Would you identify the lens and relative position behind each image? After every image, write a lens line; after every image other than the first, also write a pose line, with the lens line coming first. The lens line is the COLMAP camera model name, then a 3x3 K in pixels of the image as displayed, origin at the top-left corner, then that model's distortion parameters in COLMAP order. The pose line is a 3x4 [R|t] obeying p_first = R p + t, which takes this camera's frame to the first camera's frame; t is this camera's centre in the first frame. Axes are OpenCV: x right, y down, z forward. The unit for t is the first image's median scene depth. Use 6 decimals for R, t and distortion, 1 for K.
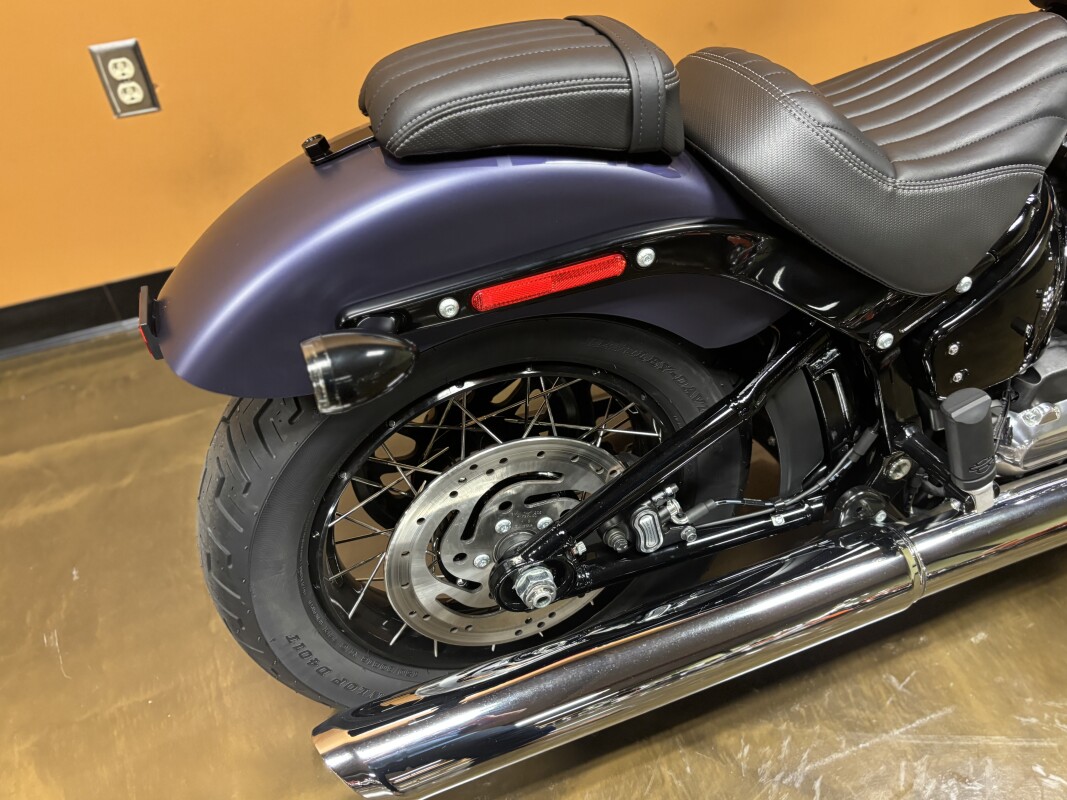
lens RADIAL K [[862.1, 0, 523.1], [0, 862.1, 403.7], [0, 0, 1]] dist [0.040725, -0.019660]
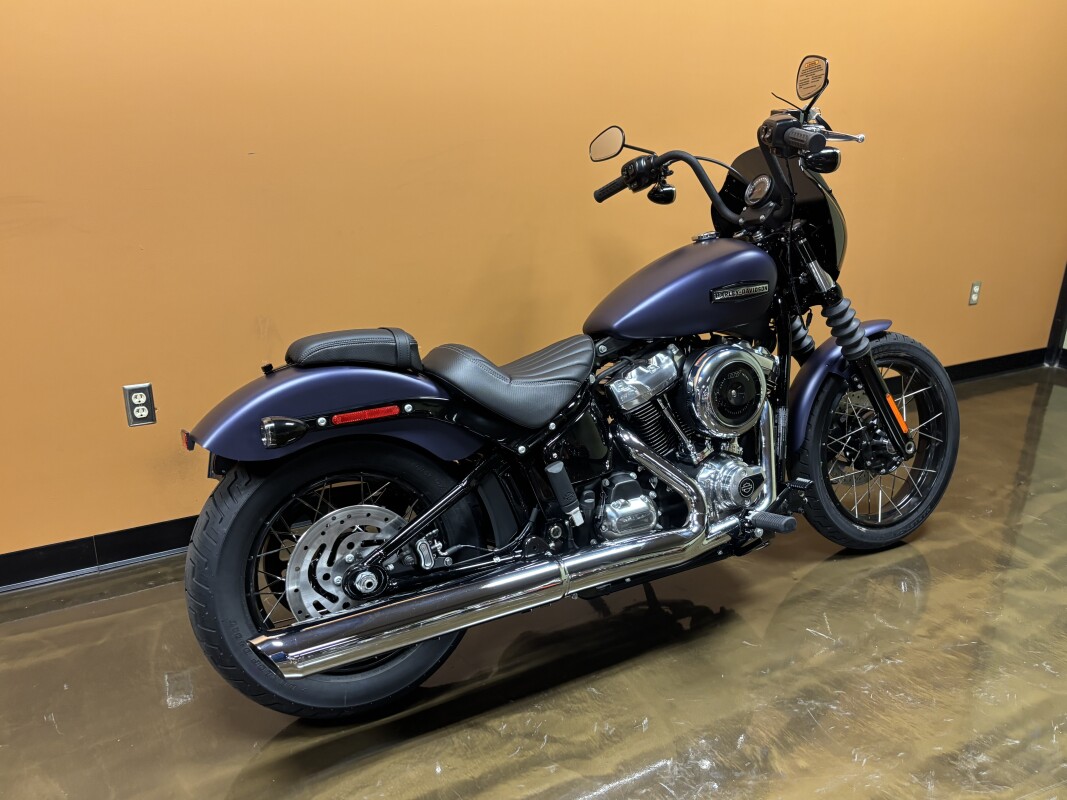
lens RADIAL K [[862.1, 0, 536.8], [0, 862.1, 405.4], [0, 0, 1]] dist [0.040725, -0.019660]
pose [[0.987656, -0.032940, 0.153137, 0.087088], [0.104456, 0.867025, -0.487192, 0.690208], [-0.116725, 0.497174, 0.859763, -0.737408]]
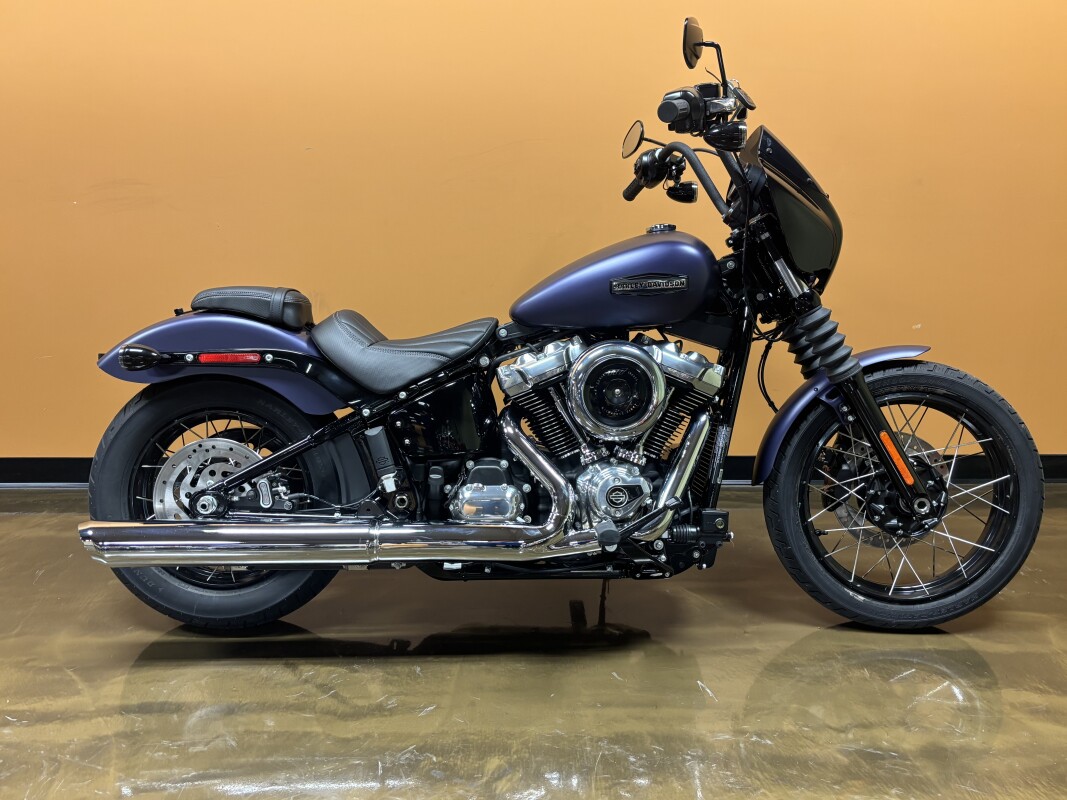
lens RADIAL K [[862.1, 0, 534.4], [0, 862.1, 403.0], [0, 0, 1]] dist [0.040725, -0.019660]
pose [[0.943276, 0.099444, -0.316768, 1.183524], [-0.254524, 0.829221, -0.497604, 0.708852], [0.213187, 0.550003, 0.807495, -0.593467]]
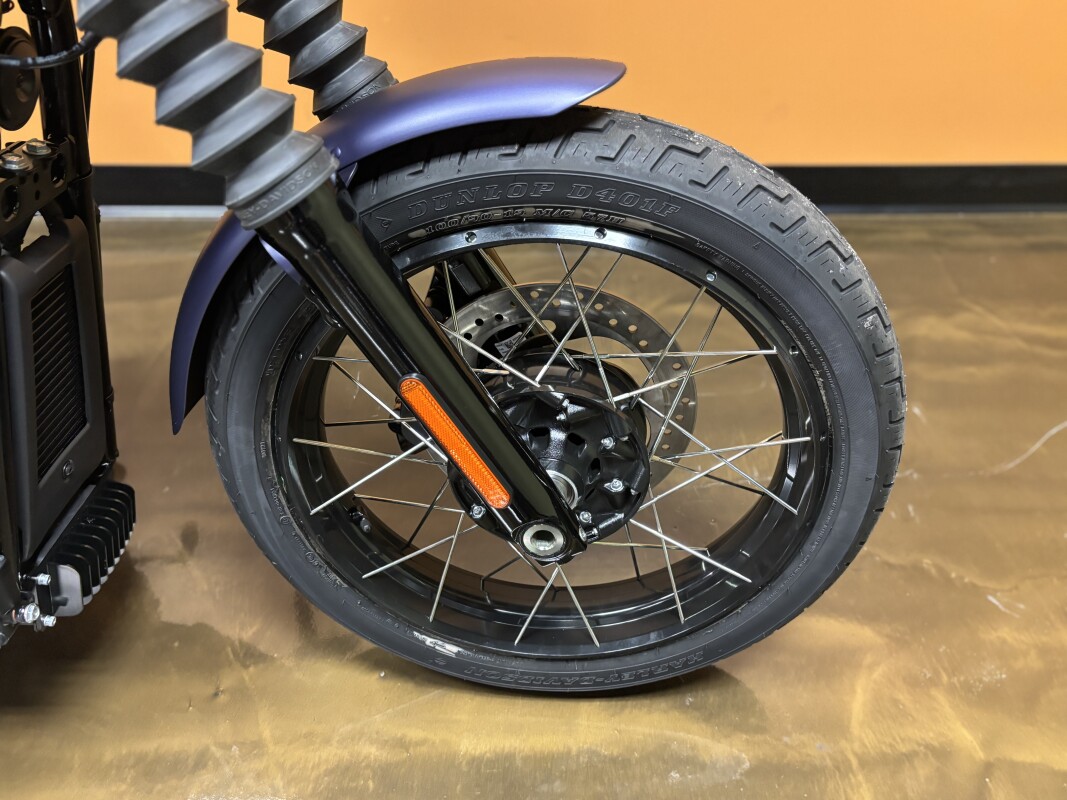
lens RADIAL K [[862.1, 0, 540.9], [0, 862.1, 397.9], [0, 0, 1]] dist [0.040725, -0.019660]
pose [[0.936309, 0.254400, -0.242087, 1.525669], [-0.265958, 0.963856, -0.015754, -0.313413], [0.229330, 0.079135, 0.970127, 0.493242]]
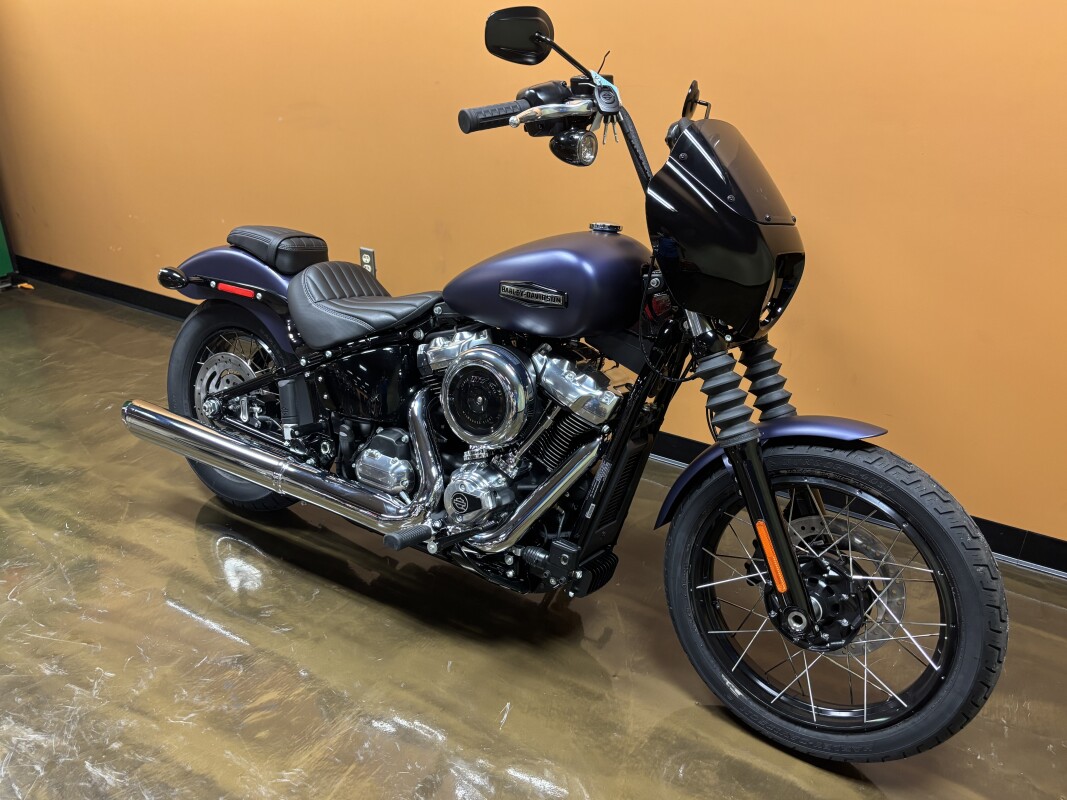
lens RADIAL K [[862.1, 0, 543.0], [0, 862.1, 409.0], [0, 0, 1]] dist [0.040725, -0.019660]
pose [[0.606492, 0.354598, -0.711637, 2.044081], [-0.606312, 0.785271, -0.125441, -0.055333], [0.514347, 0.507553, 0.691258, -0.252961]]
